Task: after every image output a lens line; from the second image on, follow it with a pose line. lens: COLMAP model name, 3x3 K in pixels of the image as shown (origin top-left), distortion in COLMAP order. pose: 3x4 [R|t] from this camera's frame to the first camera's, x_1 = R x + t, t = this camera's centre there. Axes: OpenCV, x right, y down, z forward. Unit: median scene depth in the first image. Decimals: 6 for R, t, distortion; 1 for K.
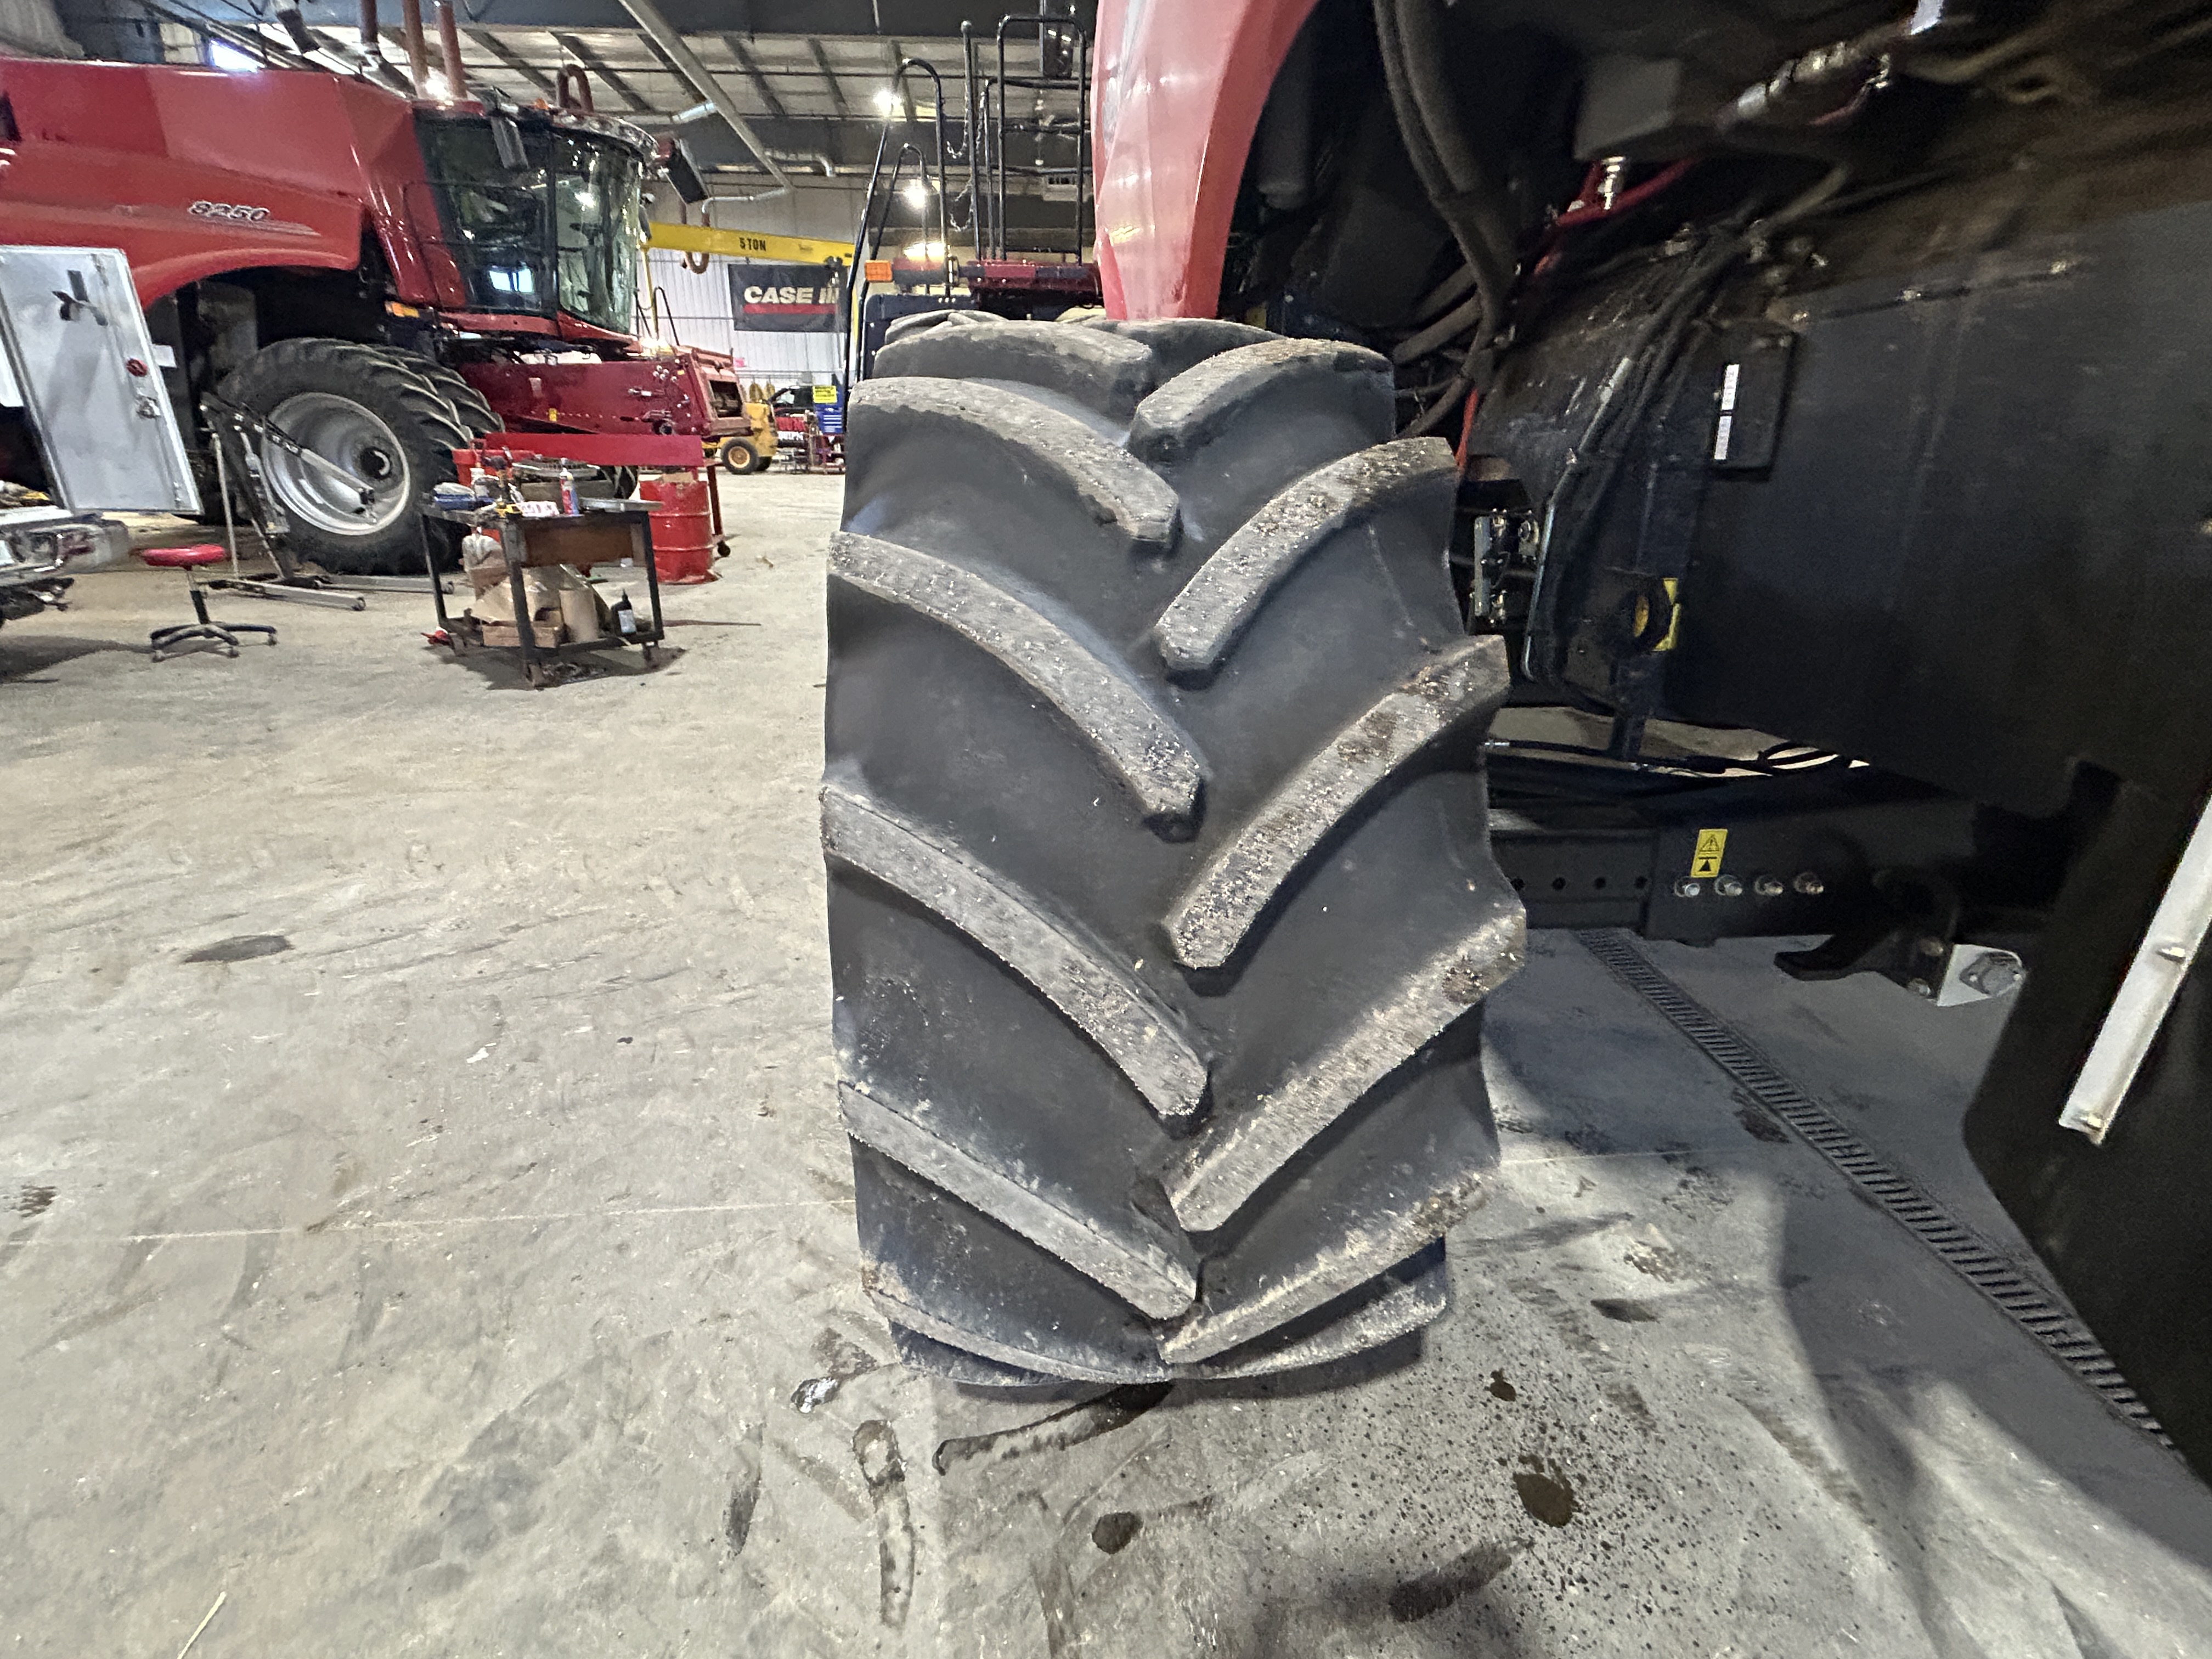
lens RADIAL K [[1016.1, 0, 1096.6], [0, 1016.1, 825.7], [0, 0, 1]] dist [-0.005813, 0.001266]
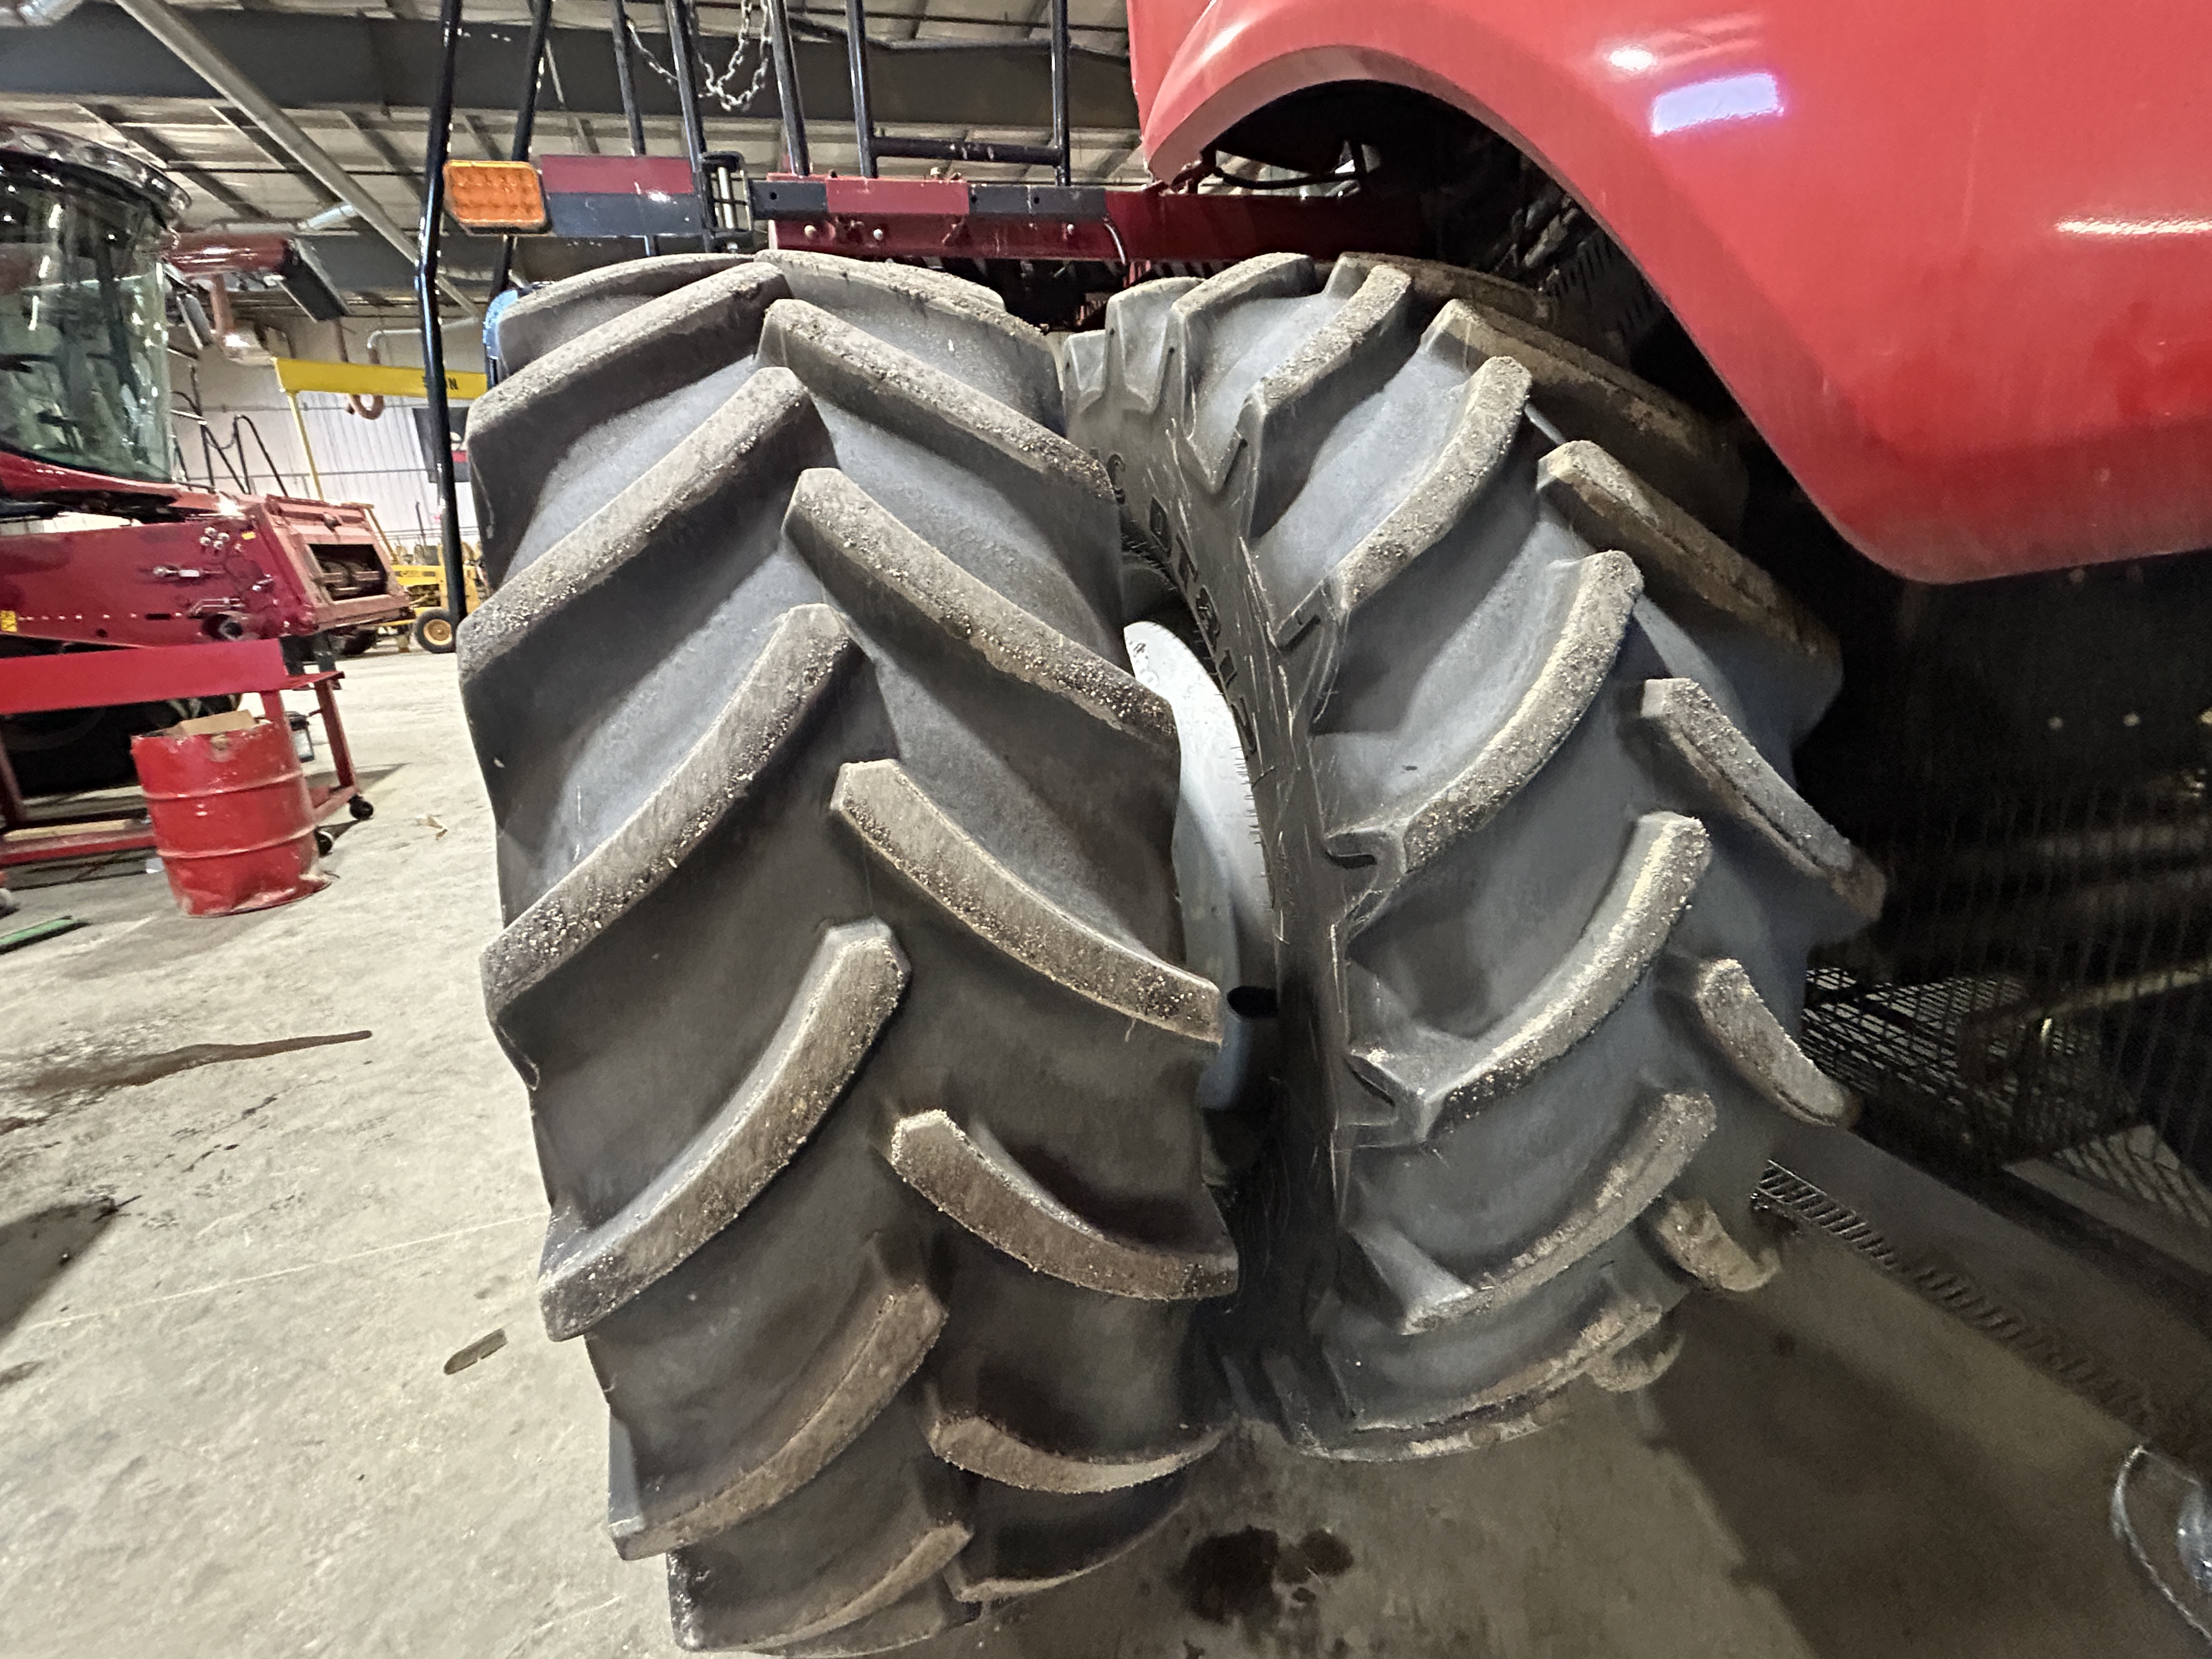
lens RADIAL K [[1016.1, 0, 1099.1], [0, 1016.1, 832.5], [0, 0, 1]] dist [-0.005813, 0.001266]
pose [[0.971731, -0.131865, 0.195834, -0.074159], [0.150778, 0.984909, -0.084976, -0.182096], [-0.181673, 0.112101, 0.976948, 0.424859]]
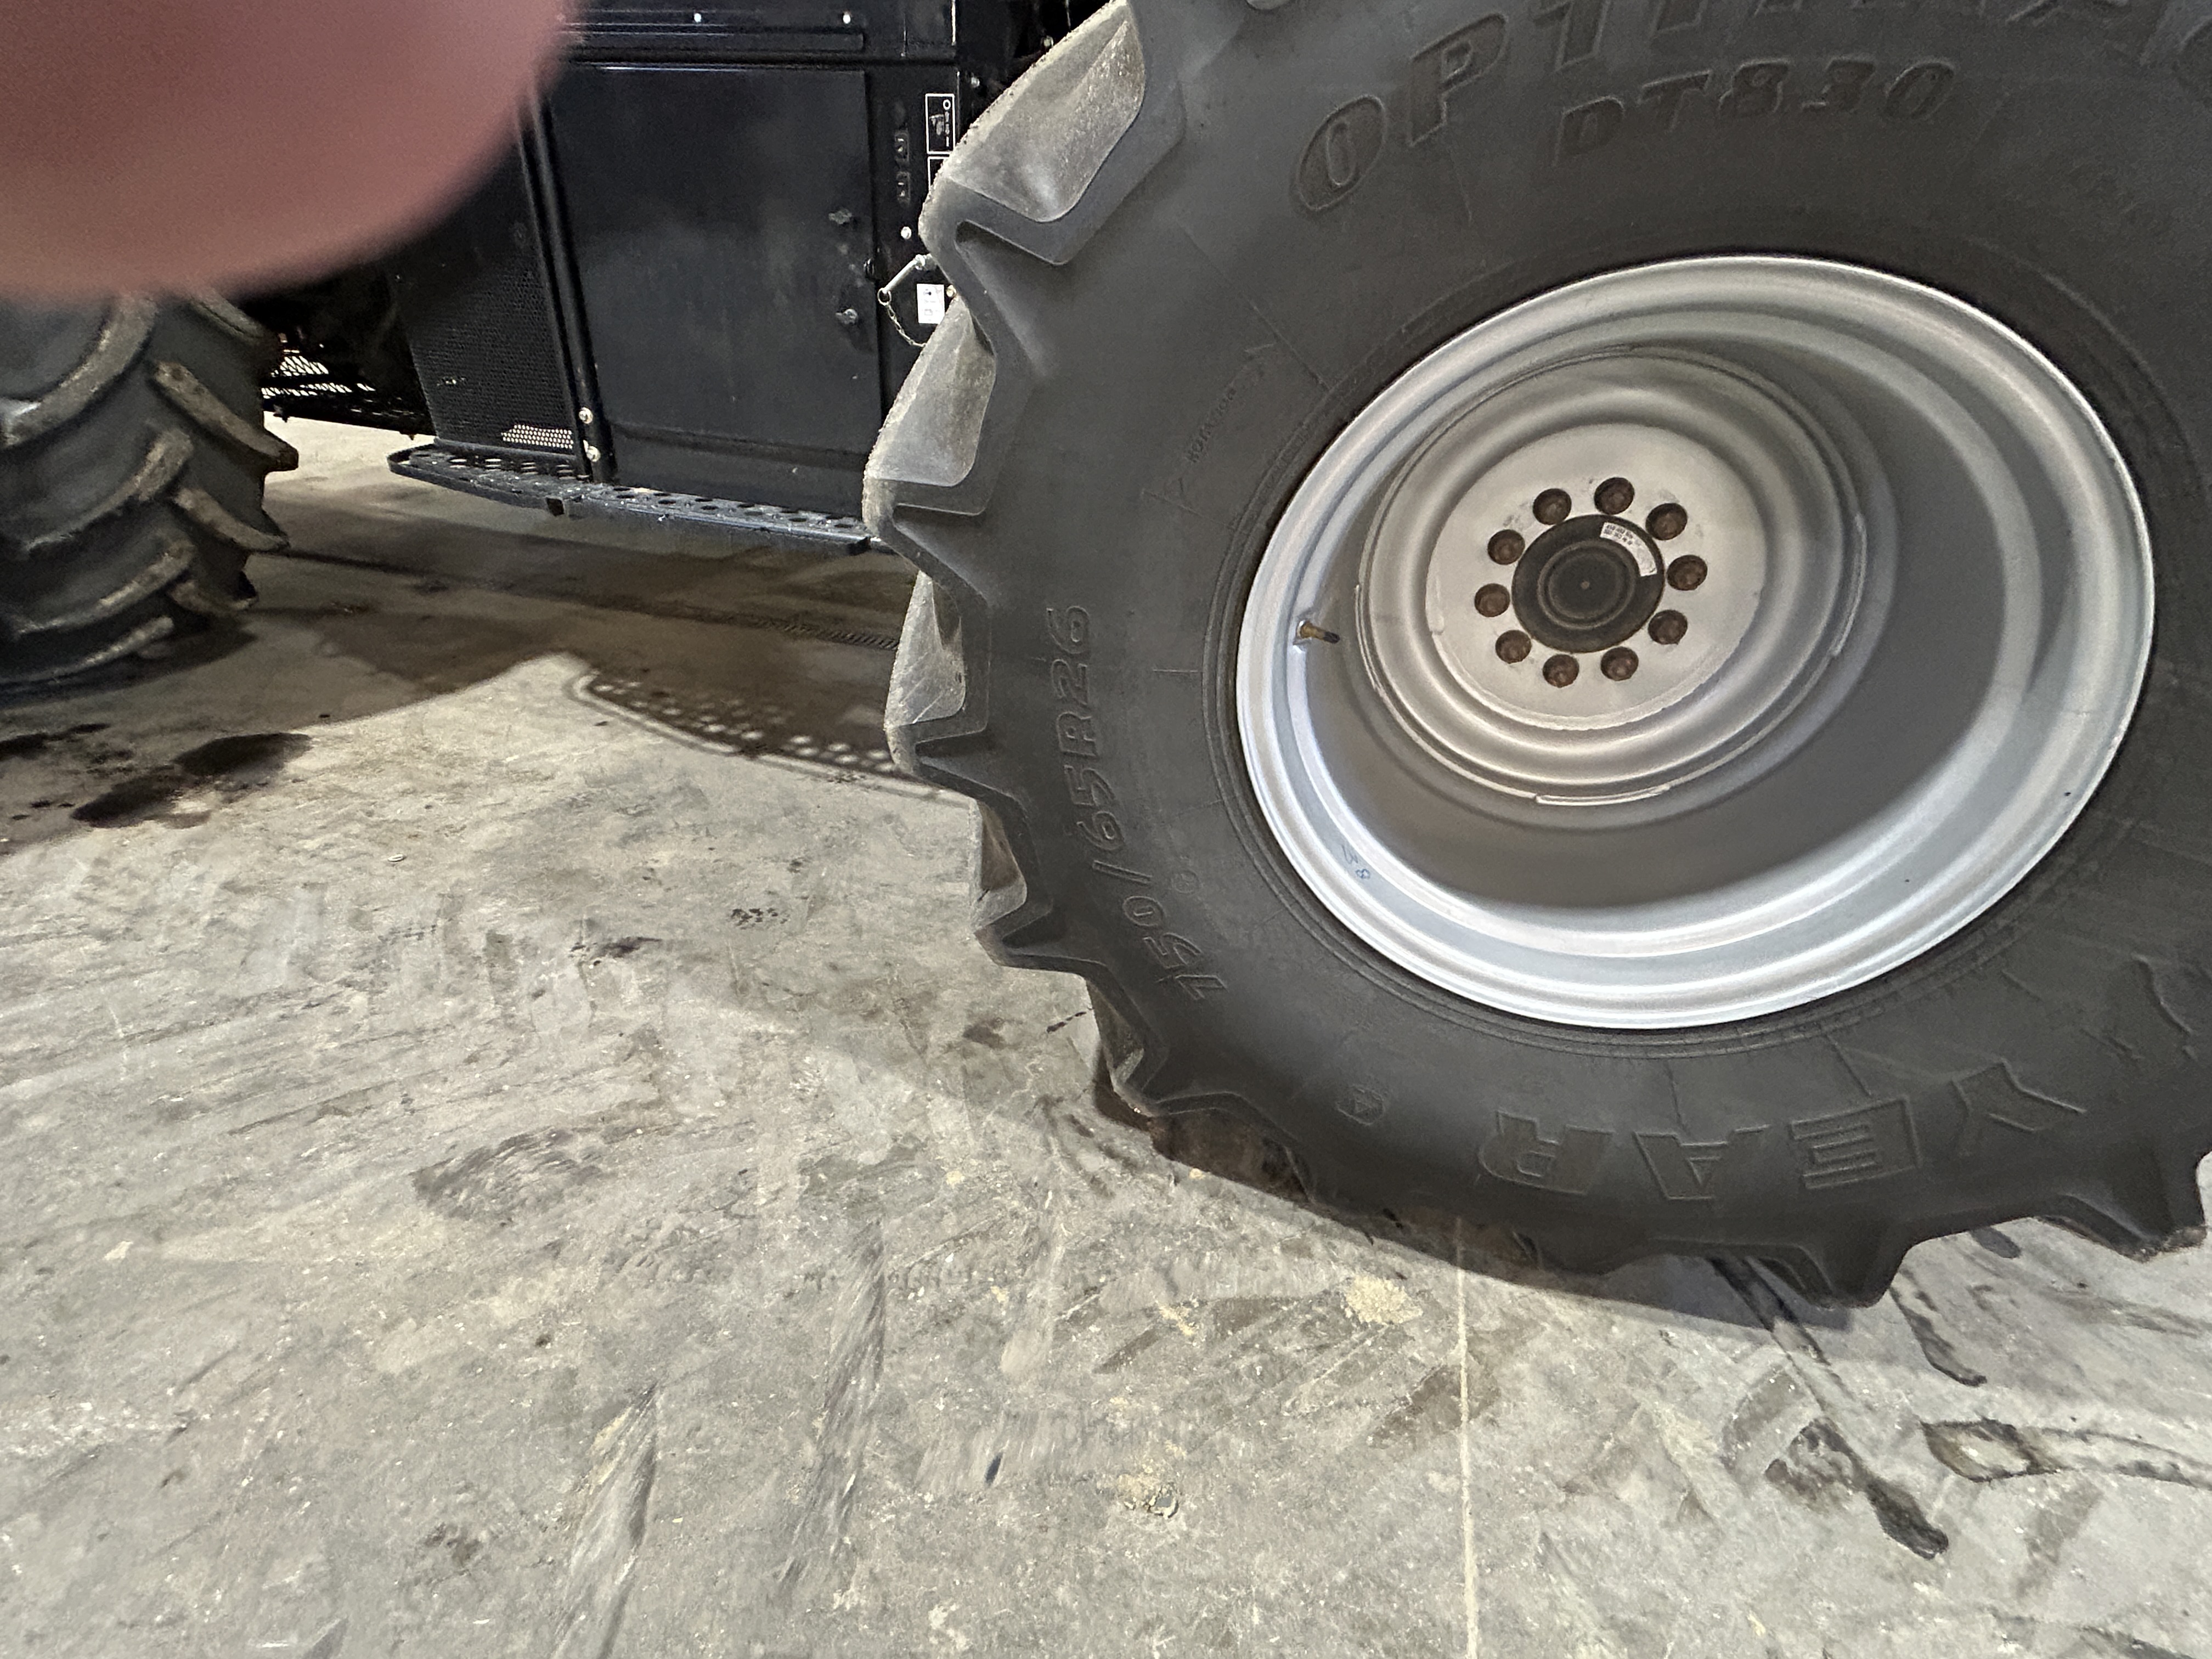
lens RADIAL K [[1016.1, 0, 1101.5], [0, 1016.1, 833.4], [0, 0, 1]] dist [-0.005813, 0.001266]
pose [[0.373211, -0.430506, 0.821814, -0.160787], [0.301526, 0.894013, 0.331395, -0.036360], [-0.877380, 0.124118, 0.463464, 0.220828]]
